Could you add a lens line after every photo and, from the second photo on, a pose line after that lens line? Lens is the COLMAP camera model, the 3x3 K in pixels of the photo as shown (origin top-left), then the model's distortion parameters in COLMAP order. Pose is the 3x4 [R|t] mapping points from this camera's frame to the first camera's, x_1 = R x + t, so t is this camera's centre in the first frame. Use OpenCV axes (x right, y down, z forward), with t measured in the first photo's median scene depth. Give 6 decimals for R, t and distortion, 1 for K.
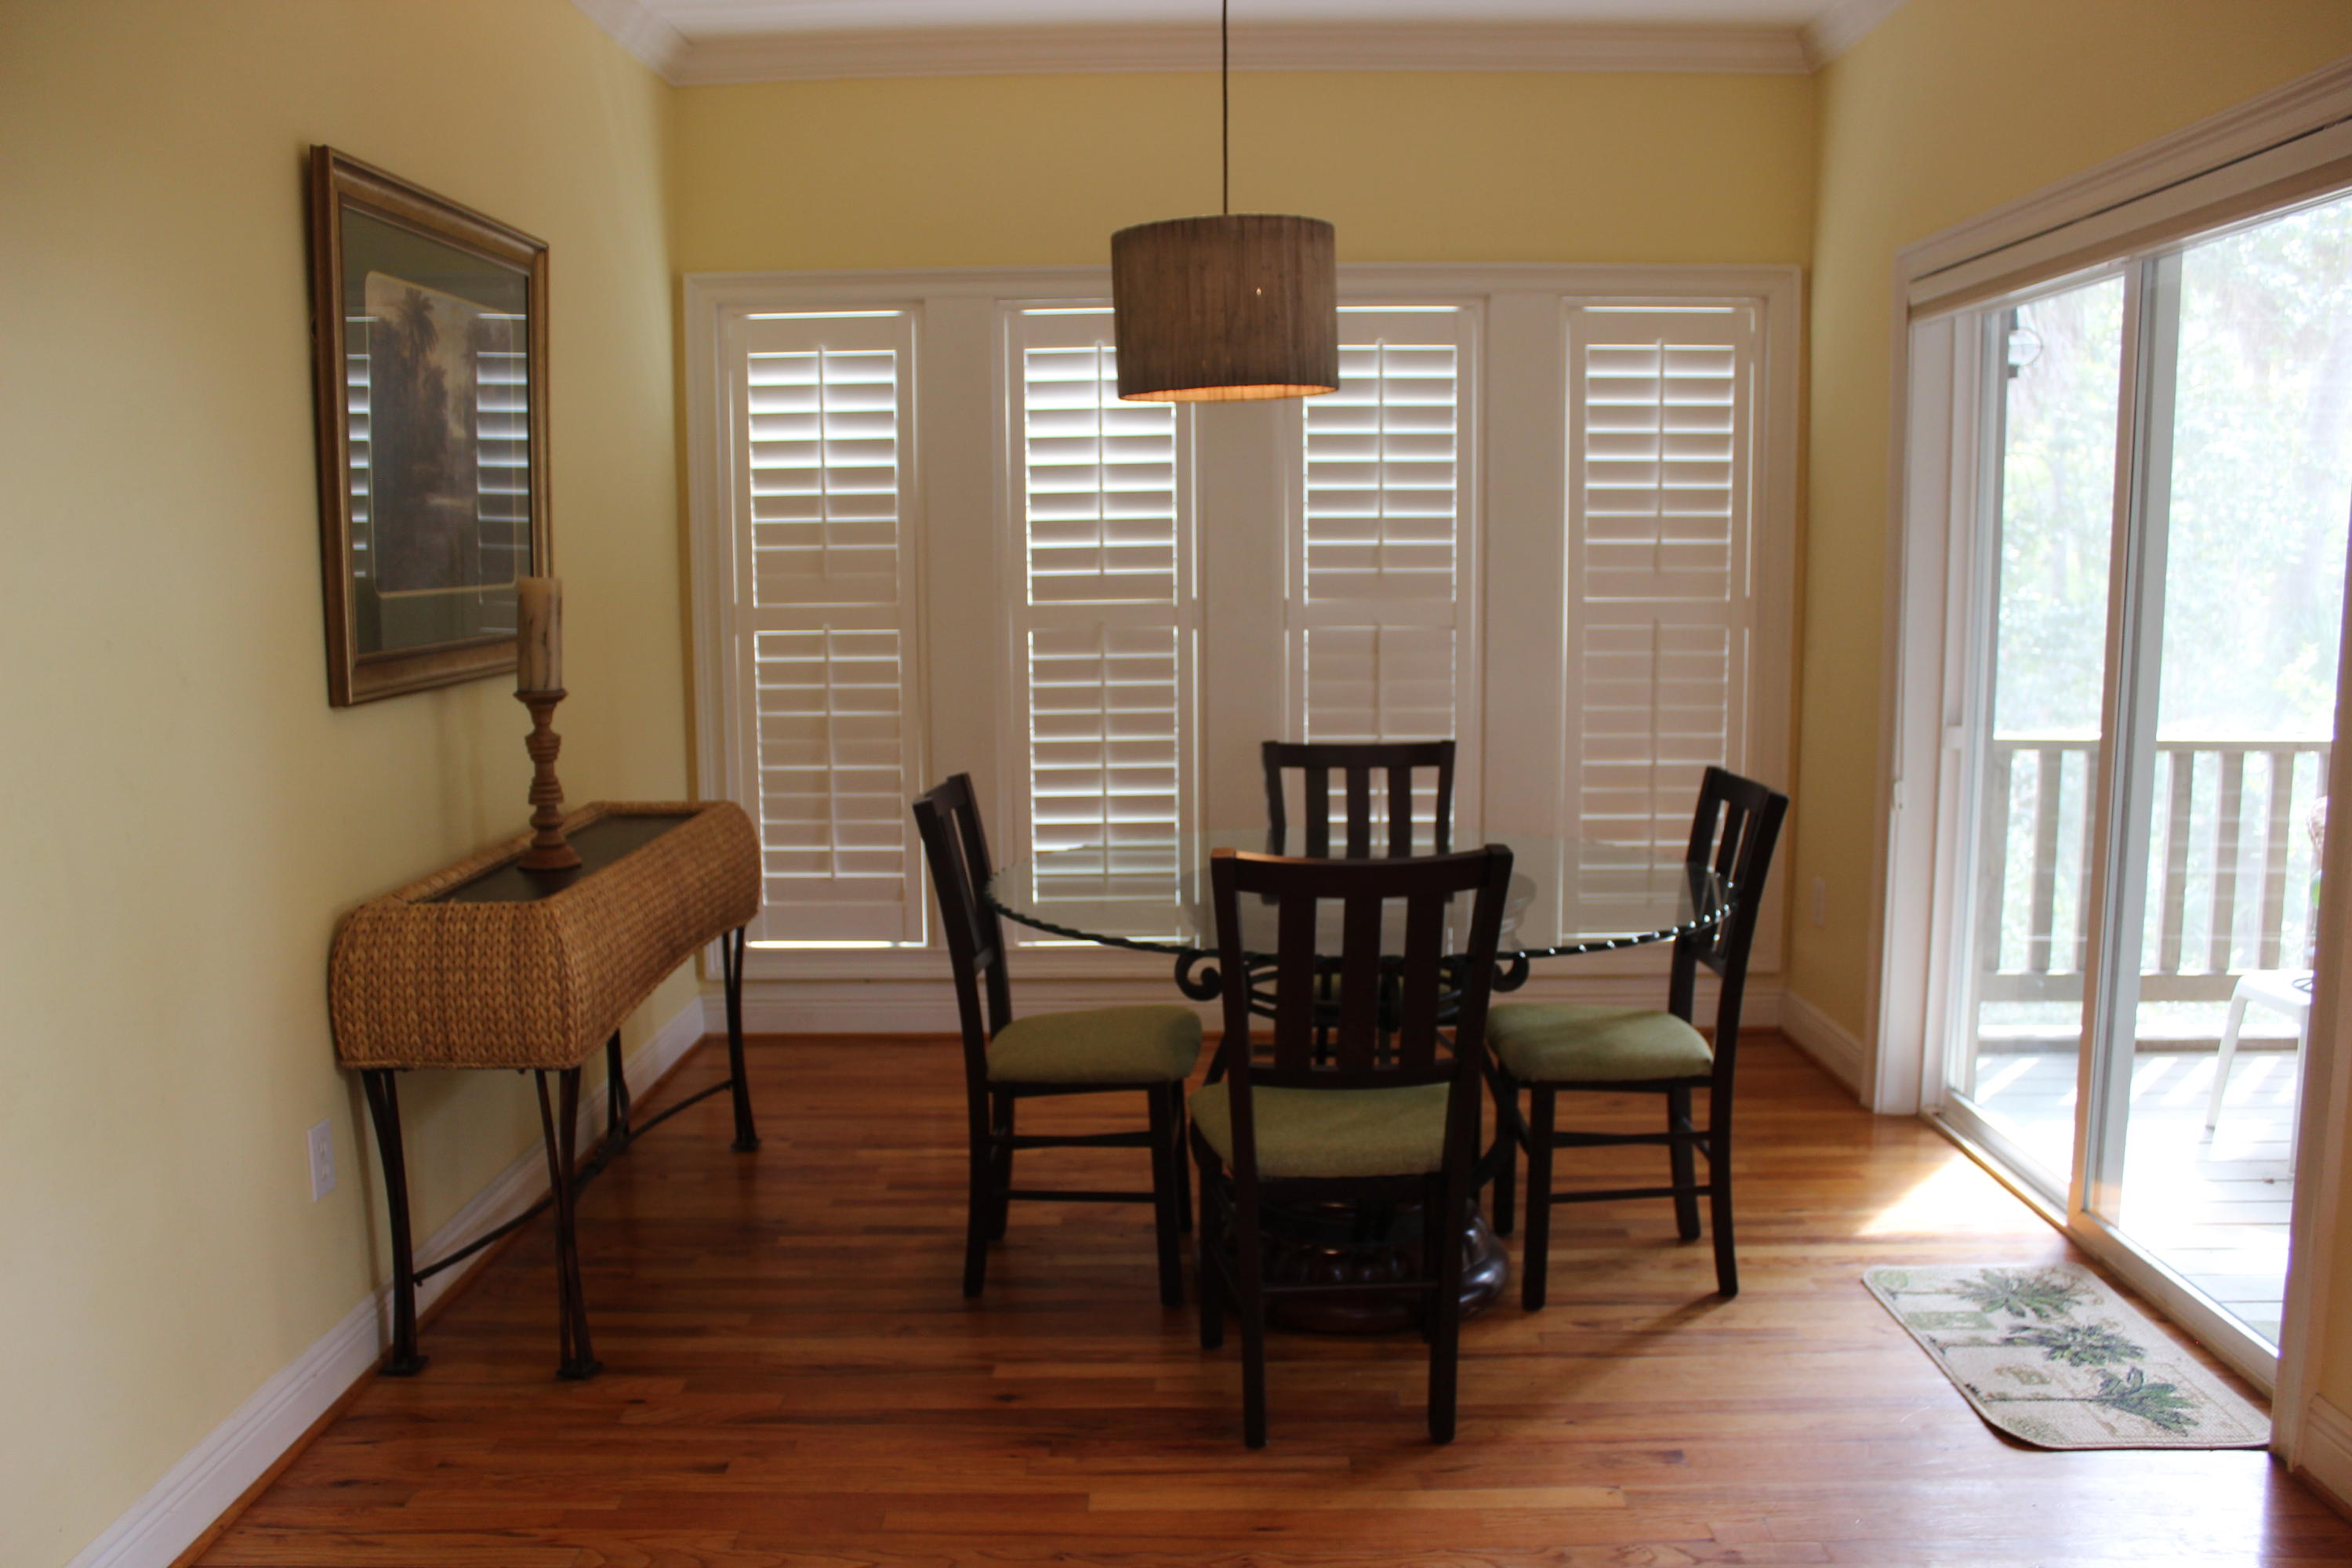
lens RADIAL K [[1902.3, 0, 1176.0], [0, 1902.3, 784.0], [0, 0, 1]] dist [-0.078041, -0.000578]
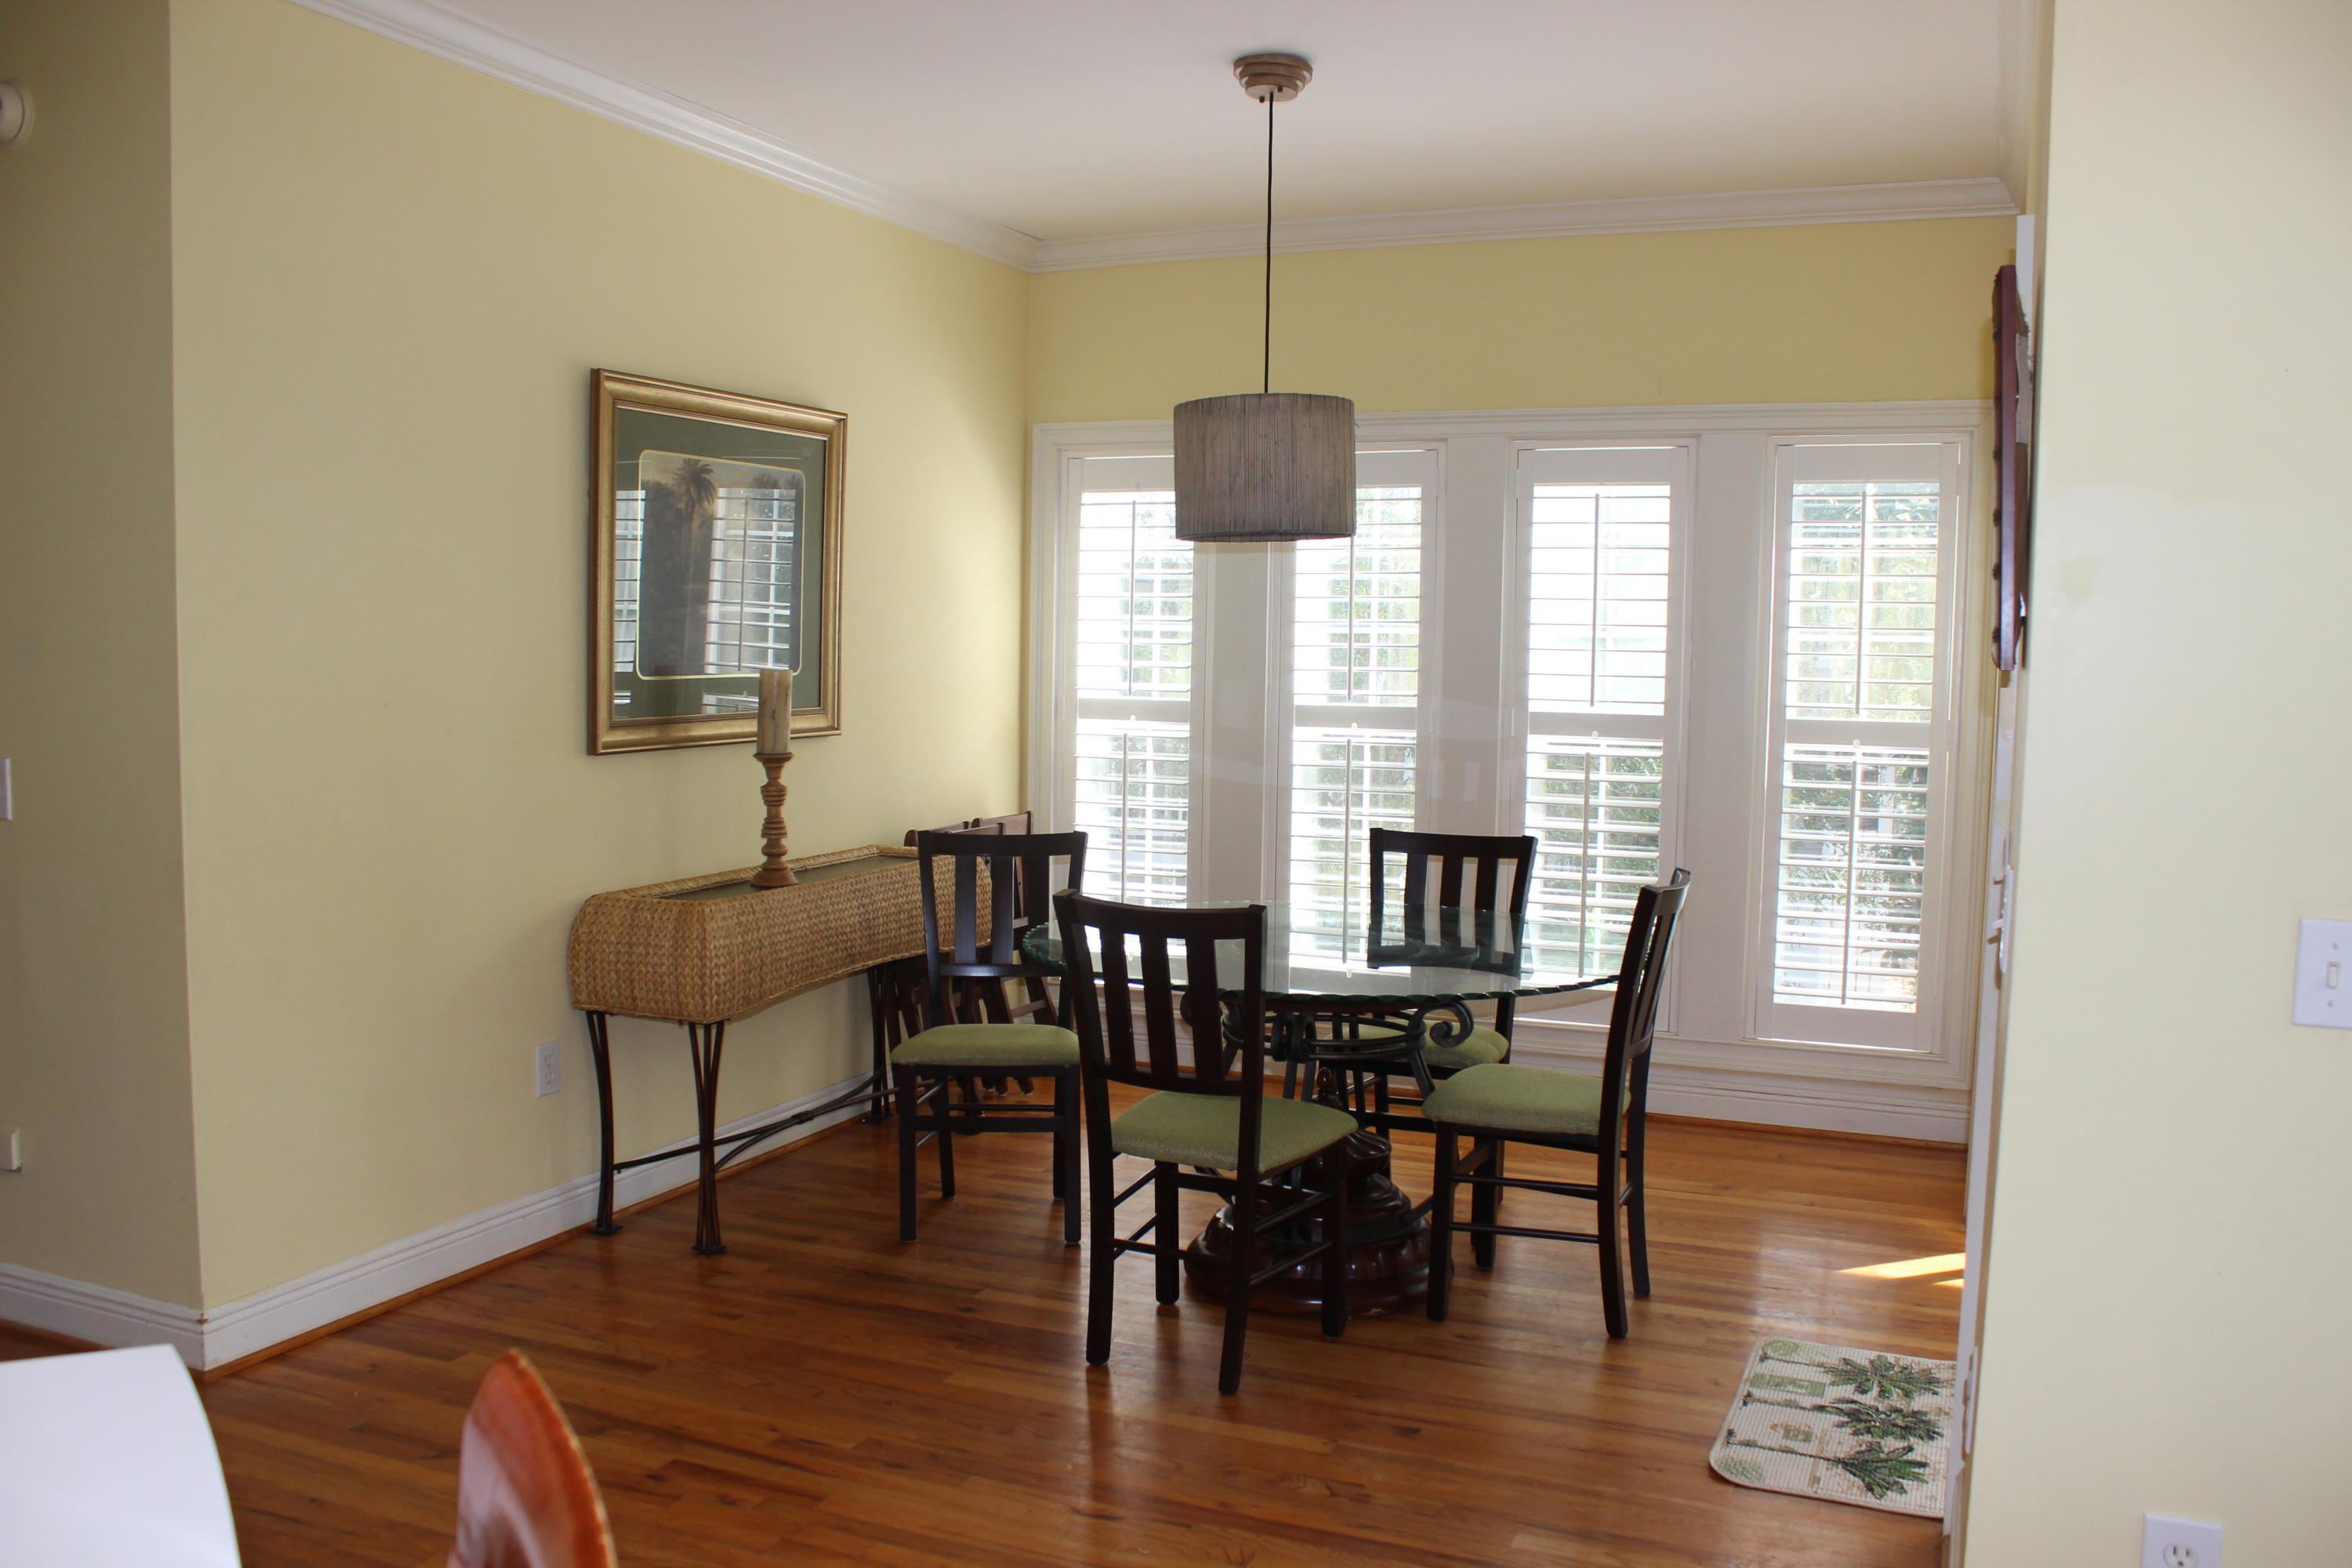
lens RADIAL K [[1902.3, 0, 1176.0], [0, 1902.3, 784.0], [0, 0, 1]] dist [-0.078041, -0.000578]
pose [[0.929162, 0.049676, -0.366321, 0.461297], [-0.068515, 0.996903, -0.038598, 0.005266], [0.363269, 0.060962, 0.929688, -0.162089]]
